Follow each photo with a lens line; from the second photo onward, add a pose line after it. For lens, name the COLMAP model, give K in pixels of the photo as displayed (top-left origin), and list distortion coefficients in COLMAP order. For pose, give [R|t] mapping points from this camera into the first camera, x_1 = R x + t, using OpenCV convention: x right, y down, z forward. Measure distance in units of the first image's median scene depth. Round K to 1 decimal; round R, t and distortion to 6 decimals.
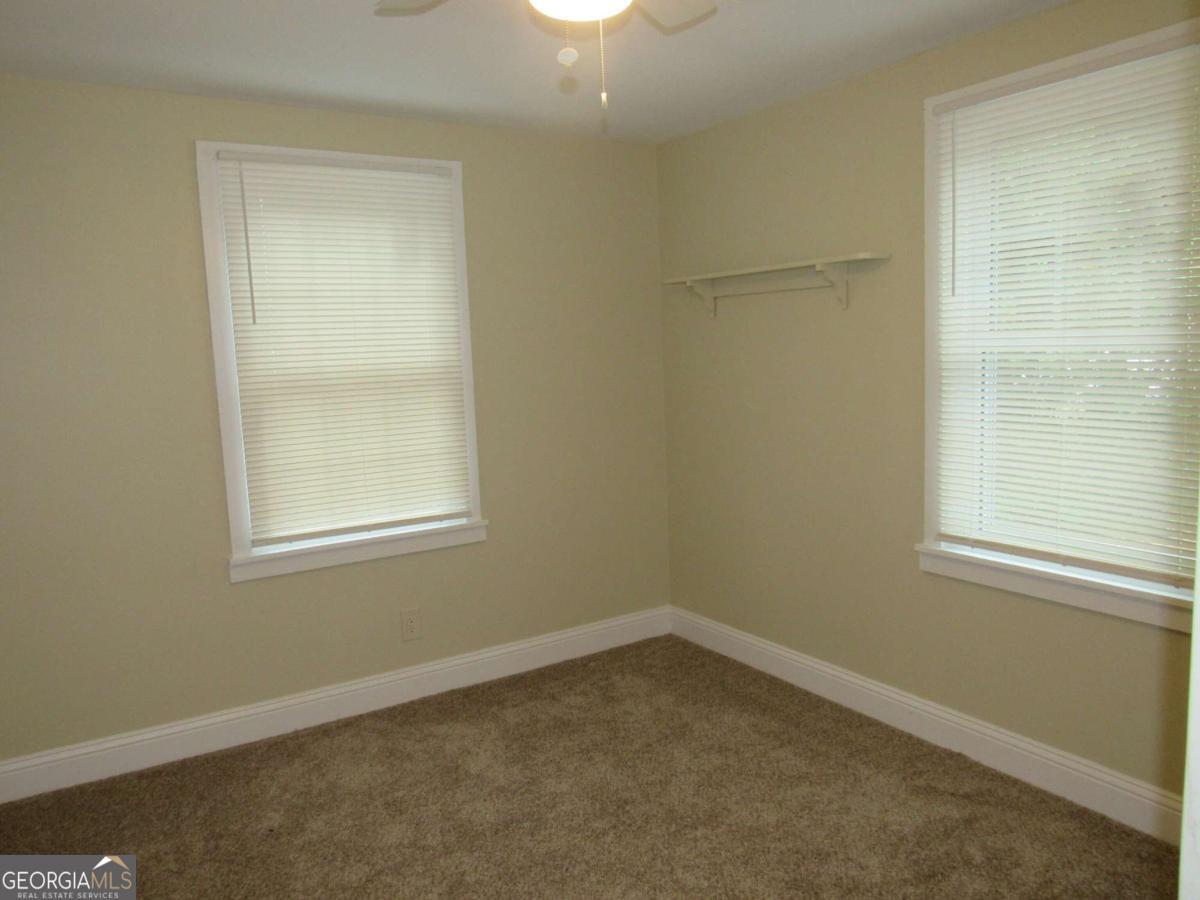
lens RADIAL K [[862.3, 0, 602.6], [0, 862.3, 446.2], [0, 0, 1]] dist [-0.035012, 0.032390]
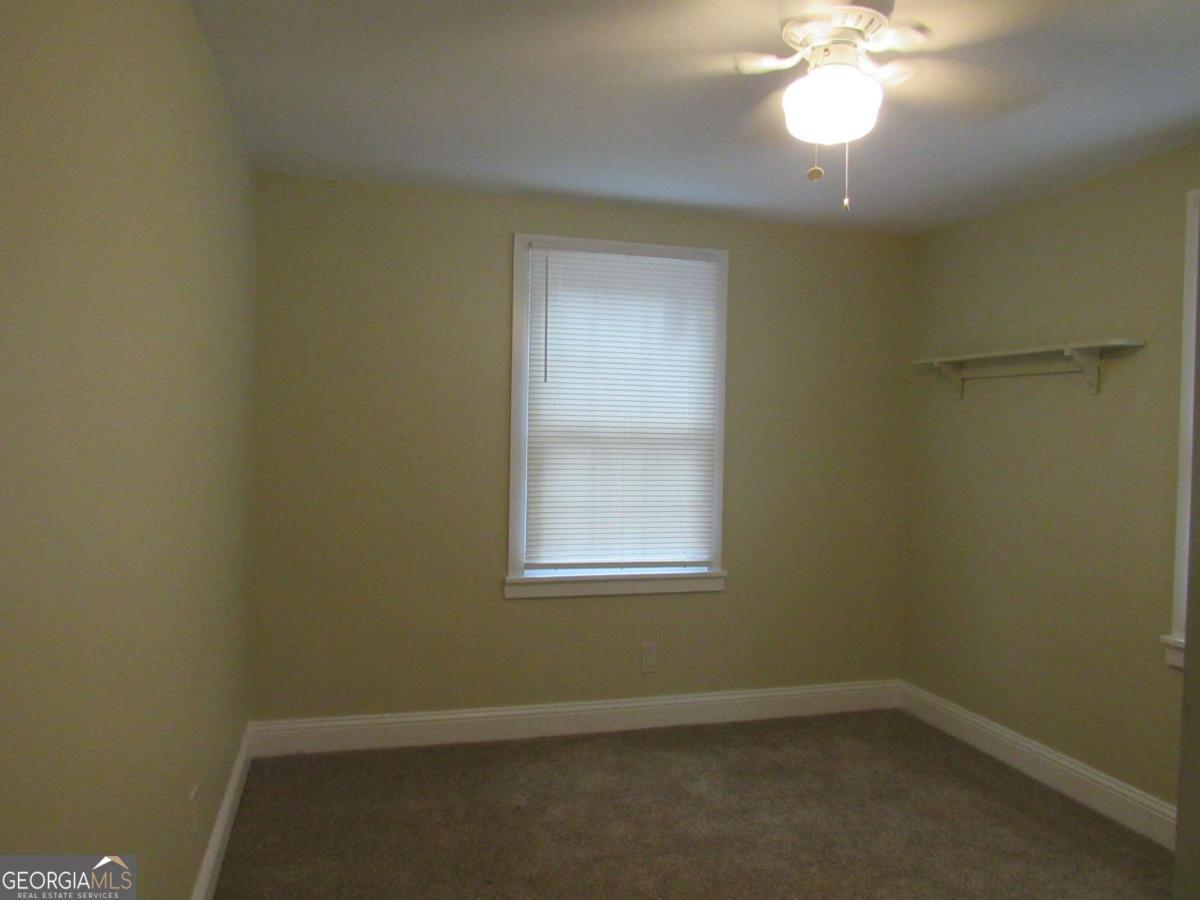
lens RADIAL K [[862.3, 0, 597.6], [0, 862.3, 455.8], [0, 0, 1]] dist [-0.035012, 0.032390]
pose [[0.954188, 0.069718, -0.290971, 0.021448], [-0.094269, 0.992996, -0.071213, 0.040277], [0.283968, 0.095380, 0.954078, -0.123543]]
